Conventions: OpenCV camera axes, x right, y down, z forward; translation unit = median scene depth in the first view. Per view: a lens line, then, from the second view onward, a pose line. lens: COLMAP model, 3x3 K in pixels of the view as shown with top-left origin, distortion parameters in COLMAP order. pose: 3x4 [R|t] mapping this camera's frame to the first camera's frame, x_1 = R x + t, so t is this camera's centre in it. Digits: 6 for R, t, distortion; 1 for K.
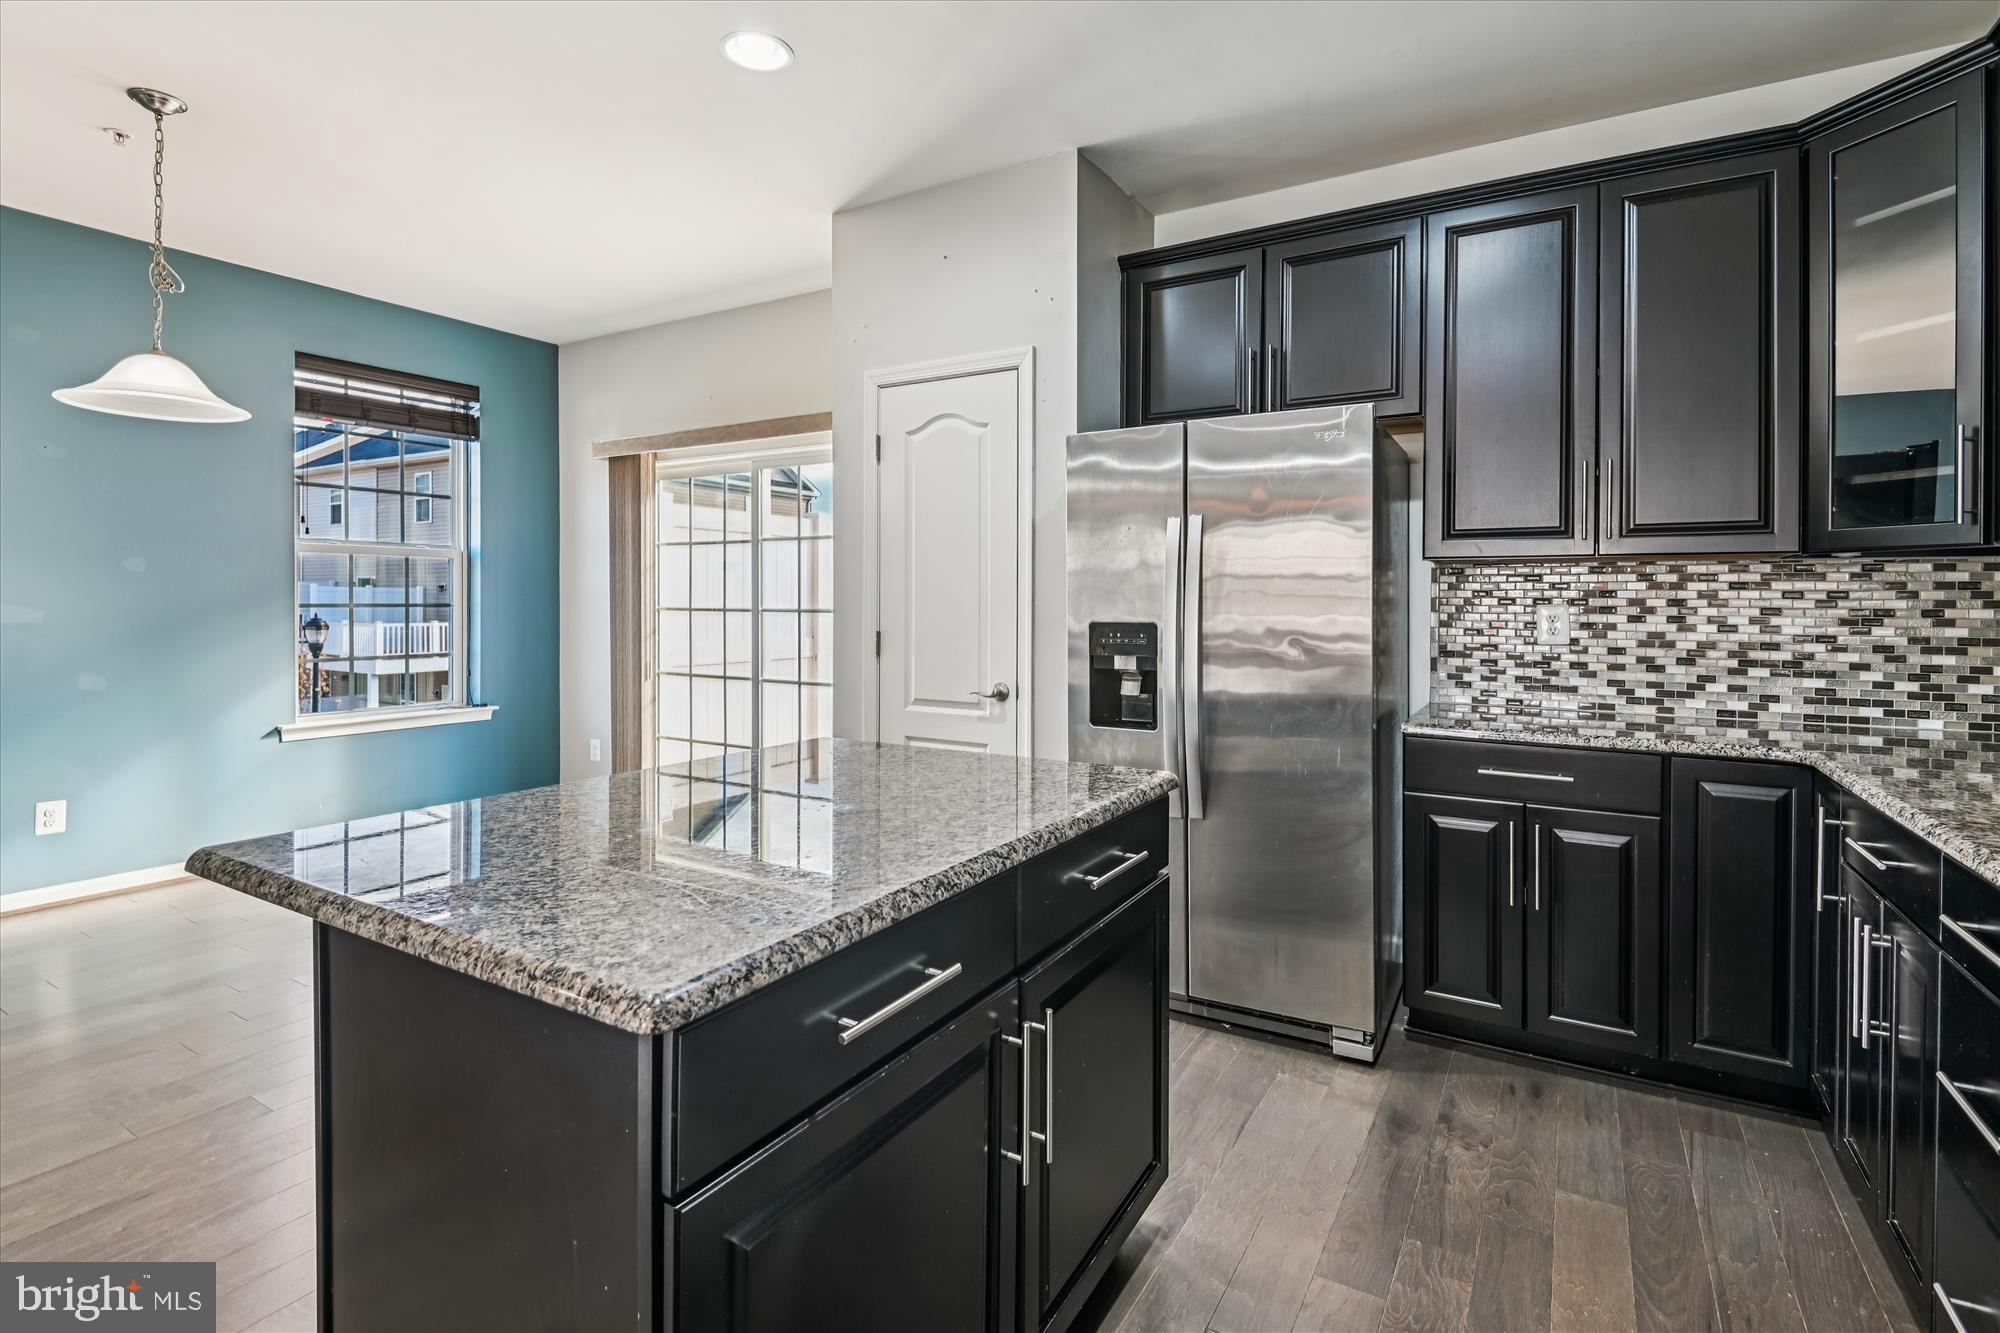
lens RADIAL K [[947.2, 0, 1019.9], [0, 947.2, 599.1], [0, 0, 1]] dist [0.017857, -0.002620]
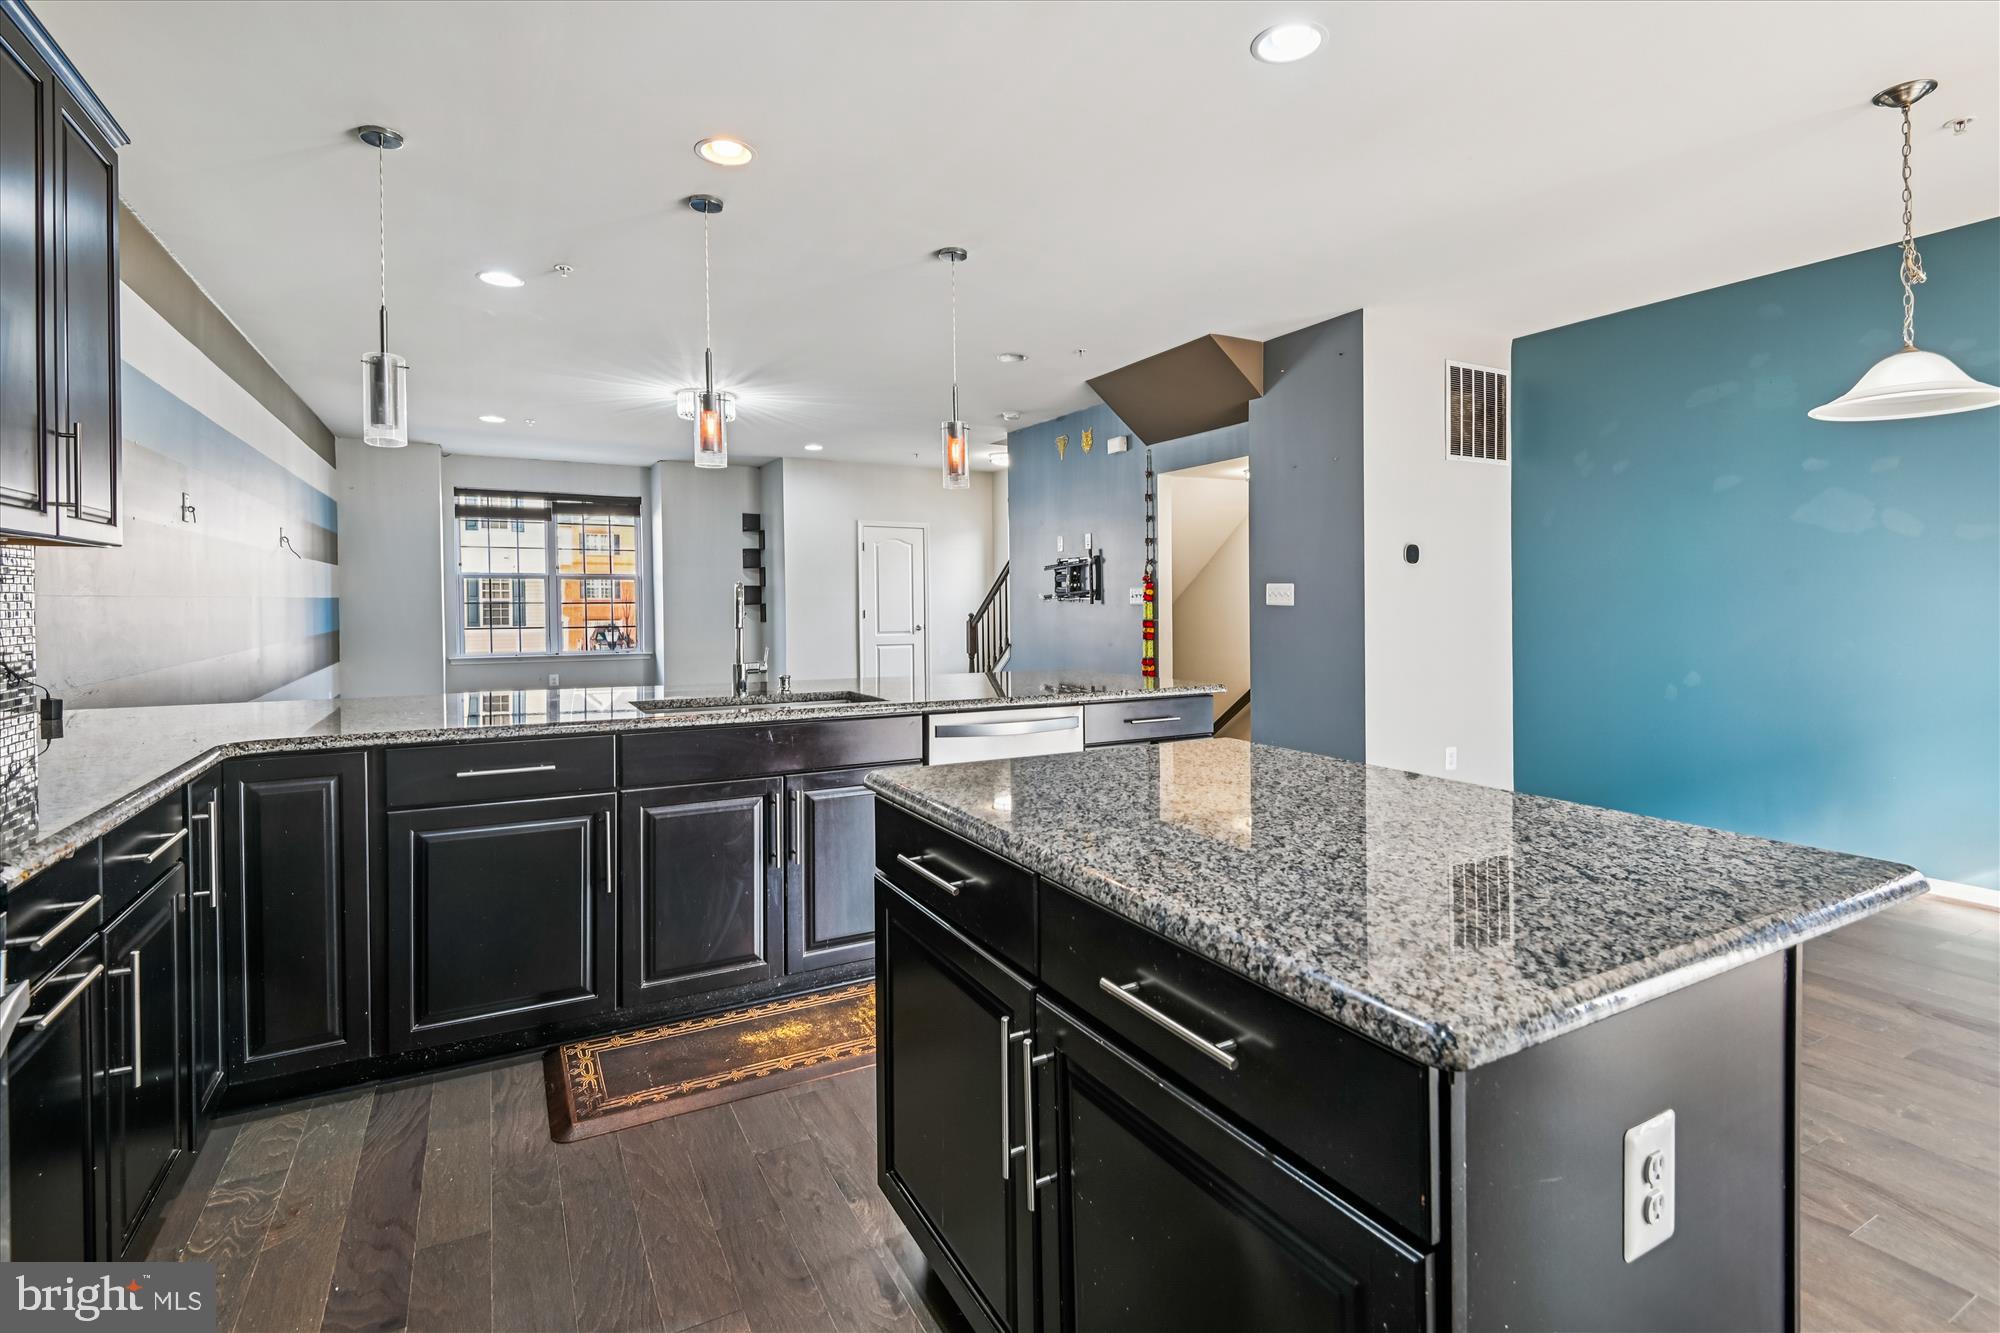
lens RADIAL K [[947.2, 0, 1019.3], [0, 947.2, 605.7], [0, 0, 1]] dist [0.017857, -0.002620]
pose [[-0.509586, 0.000937, -0.860419, 0.499265], [-0.004443, 0.999983, 0.003720, 0.005932], [0.860408, 0.005718, -0.509573, 0.888815]]
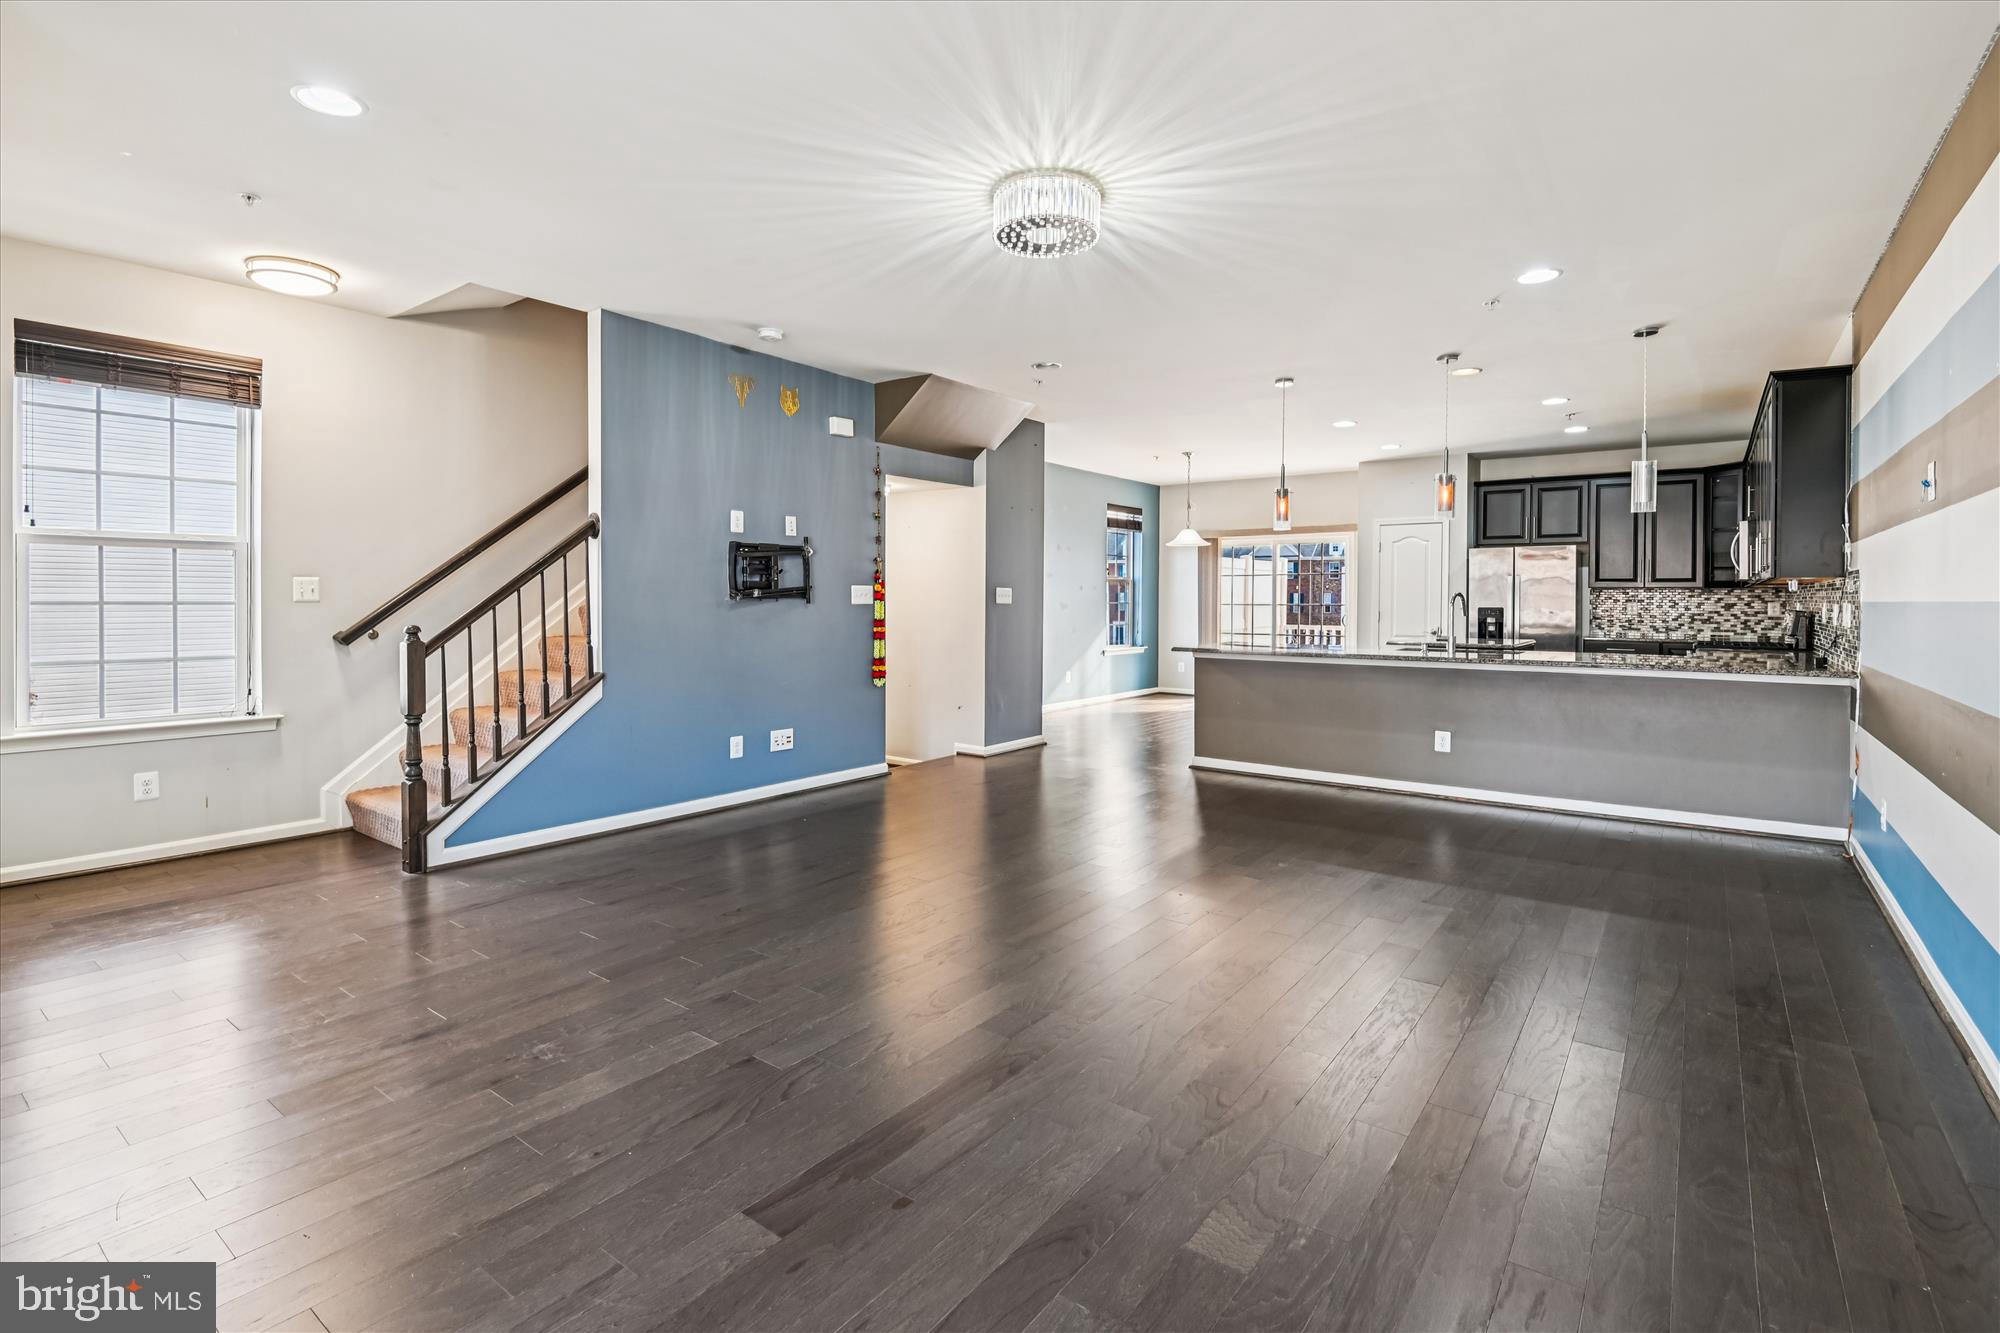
lens RADIAL K [[947.2, 0, 995.2], [0, 947.2, 602.3], [0, 0, 1]] dist [0.017857, -0.002620]
pose [[0.993921, 0.000487, -0.110098, -1.248422], [-0.000259, 0.999998, 0.002079, 0.000309], [0.110099, -0.002038, 0.993919, -2.493803]]
